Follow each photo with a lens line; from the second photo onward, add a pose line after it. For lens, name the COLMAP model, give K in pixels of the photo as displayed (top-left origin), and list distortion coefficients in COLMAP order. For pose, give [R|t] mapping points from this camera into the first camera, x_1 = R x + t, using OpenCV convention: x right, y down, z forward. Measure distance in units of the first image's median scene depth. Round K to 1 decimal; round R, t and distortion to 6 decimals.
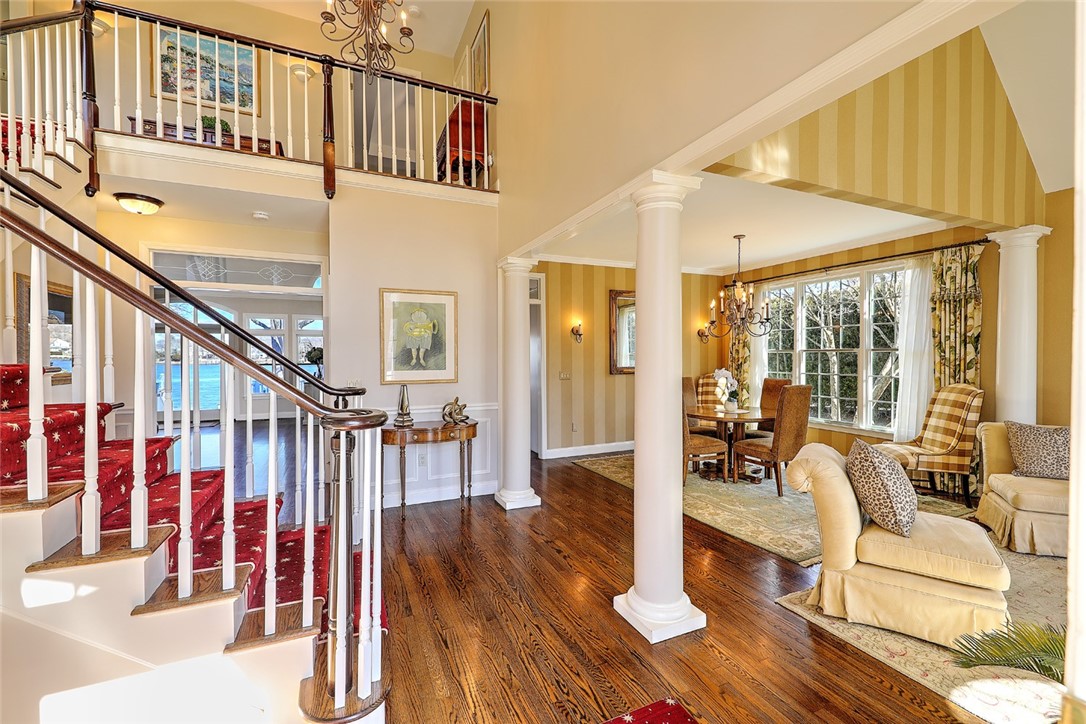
lens RADIAL K [[450.1, 0, 548.6], [0, 450.1, 358.8], [0, 0, 1]] dist [0.011642, -0.005037]
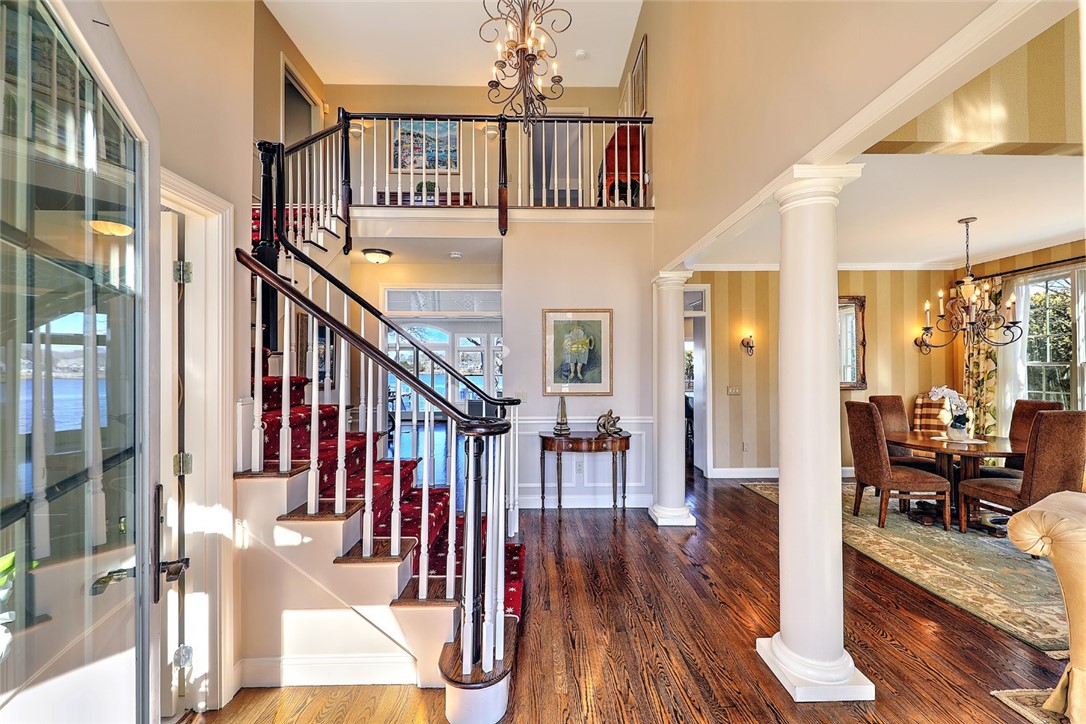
lens RADIAL K [[450.1, 0, 586.0], [0, 450.1, 359.4], [0, 0, 1]] dist [0.011642, -0.005037]
pose [[0.922209, -0.005424, -0.386653, 0.167648], [-0.003568, 0.999740, -0.022533, -0.008631], [0.386675, 0.022159, 0.921950, 0.017558]]
